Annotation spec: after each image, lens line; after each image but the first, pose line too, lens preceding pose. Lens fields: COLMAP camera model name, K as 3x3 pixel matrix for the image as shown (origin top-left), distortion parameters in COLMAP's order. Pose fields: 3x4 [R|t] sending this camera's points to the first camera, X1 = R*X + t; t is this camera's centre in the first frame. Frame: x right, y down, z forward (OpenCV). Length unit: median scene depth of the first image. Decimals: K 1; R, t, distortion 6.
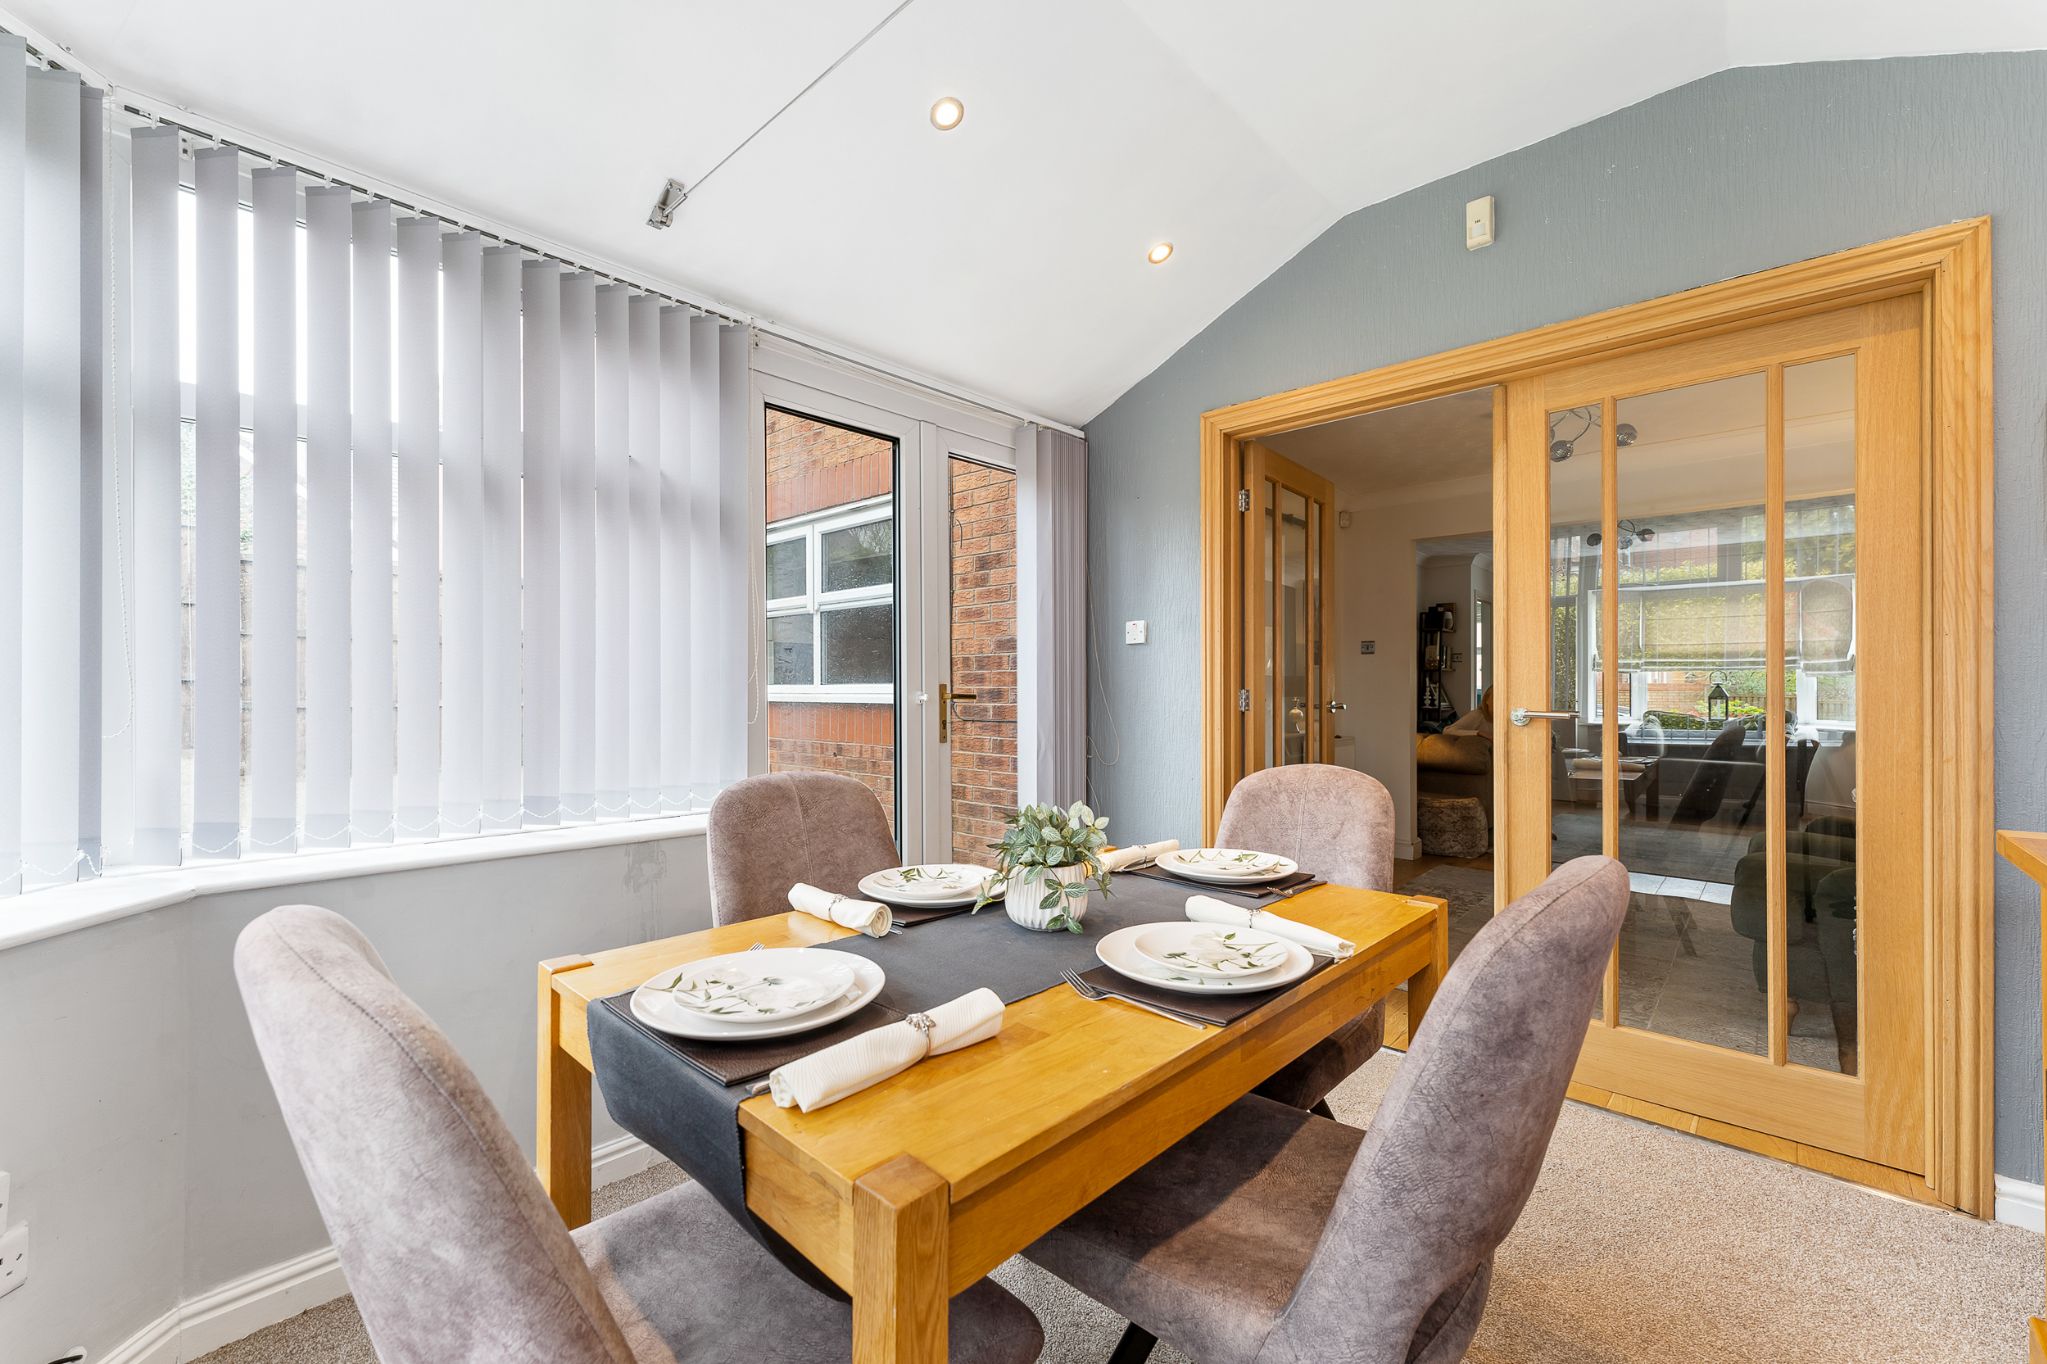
lens RADIAL K [[834.1, 0, 1025.1], [0, 834.1, 685.0], [0, 0, 1]] dist [0.000560, 0.000094]
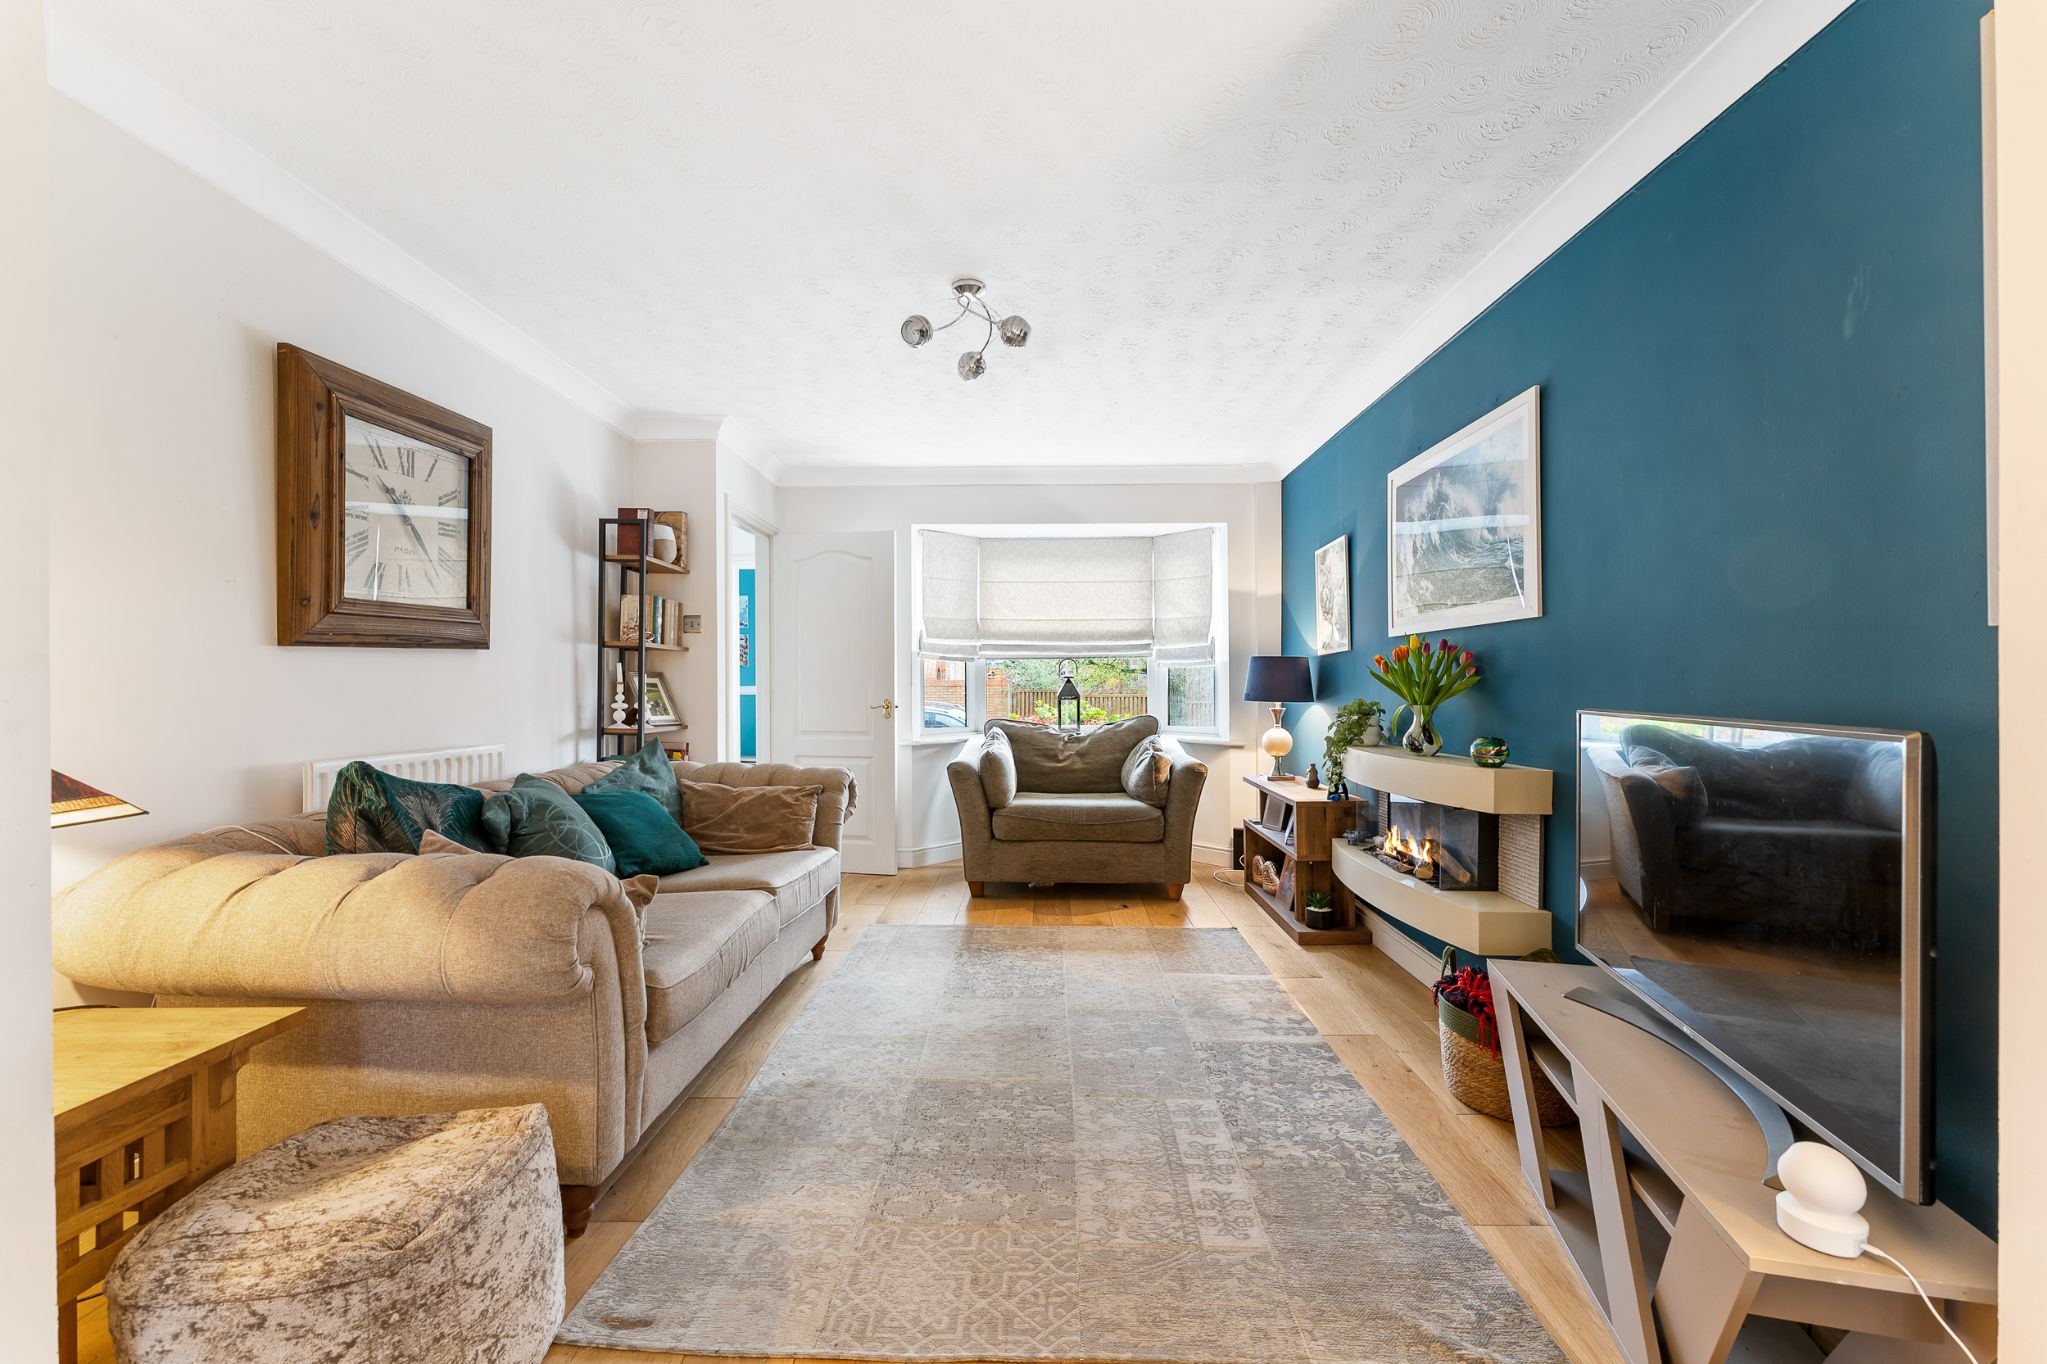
lens RADIAL K [[834.1, 0, 1020.8], [0, 834.1, 681.0], [0, 0, 1]] dist [0.000560, 0.000094]
pose [[0.757389, -0.000912, 0.652964, 0.349287], [0.001245, 0.999999, -0.000048, 0.001773], [-0.652963, 0.000849, 0.757389, 0.503135]]
